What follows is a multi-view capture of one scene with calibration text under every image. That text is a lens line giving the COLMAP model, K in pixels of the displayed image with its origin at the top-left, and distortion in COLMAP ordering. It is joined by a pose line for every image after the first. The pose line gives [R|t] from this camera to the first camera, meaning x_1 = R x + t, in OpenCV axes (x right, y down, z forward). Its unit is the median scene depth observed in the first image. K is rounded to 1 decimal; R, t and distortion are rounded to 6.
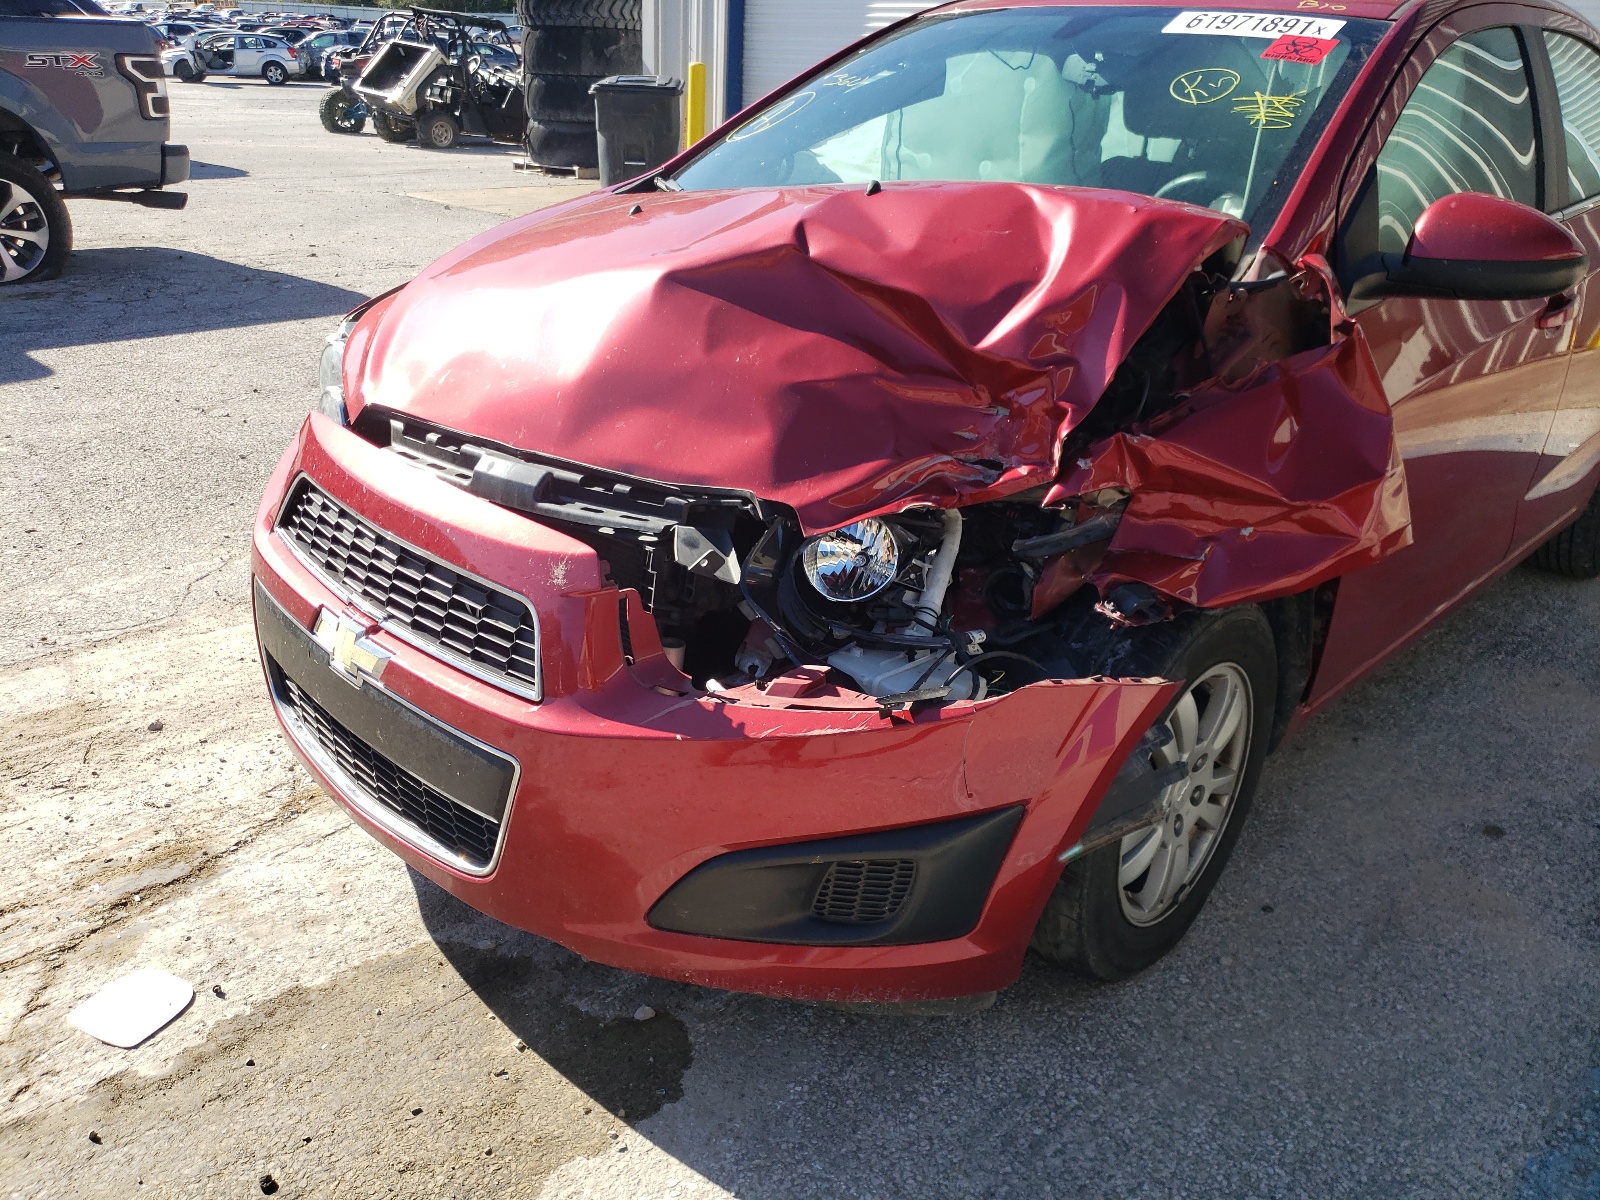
lens RADIAL K [[1294.8, 0, 800.0], [0, 1294.8, 600.0], [0, 0, 1]] dist [0.005984, 0.009591]
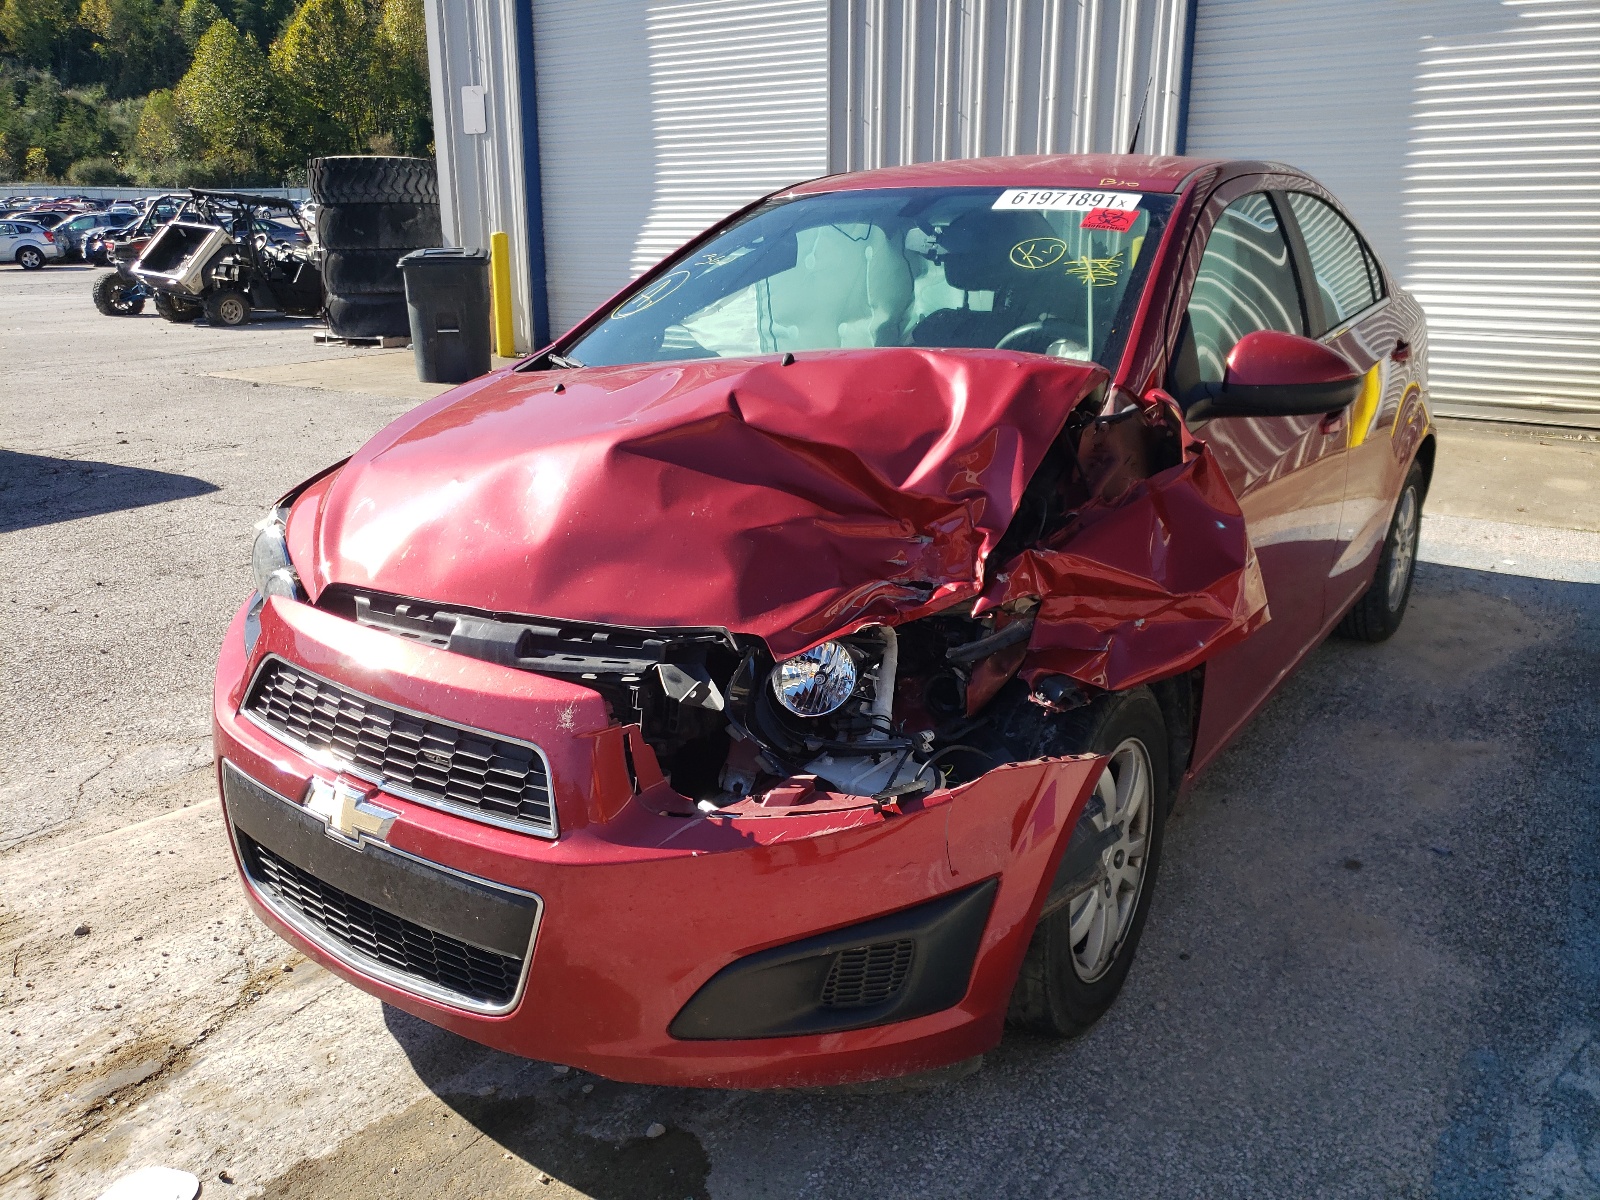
lens RADIAL K [[1327.1, 0, 800.0], [0, 1327.1, 600.0], [0, 0, 1]] dist [0.019094, -0.007437]
pose [[0.982362, -0.091435, 0.163111, -0.141393], [0.108250, 0.989345, -0.097359, 0.009970], [-0.152471, 0.113298, 0.981792, -0.129703]]
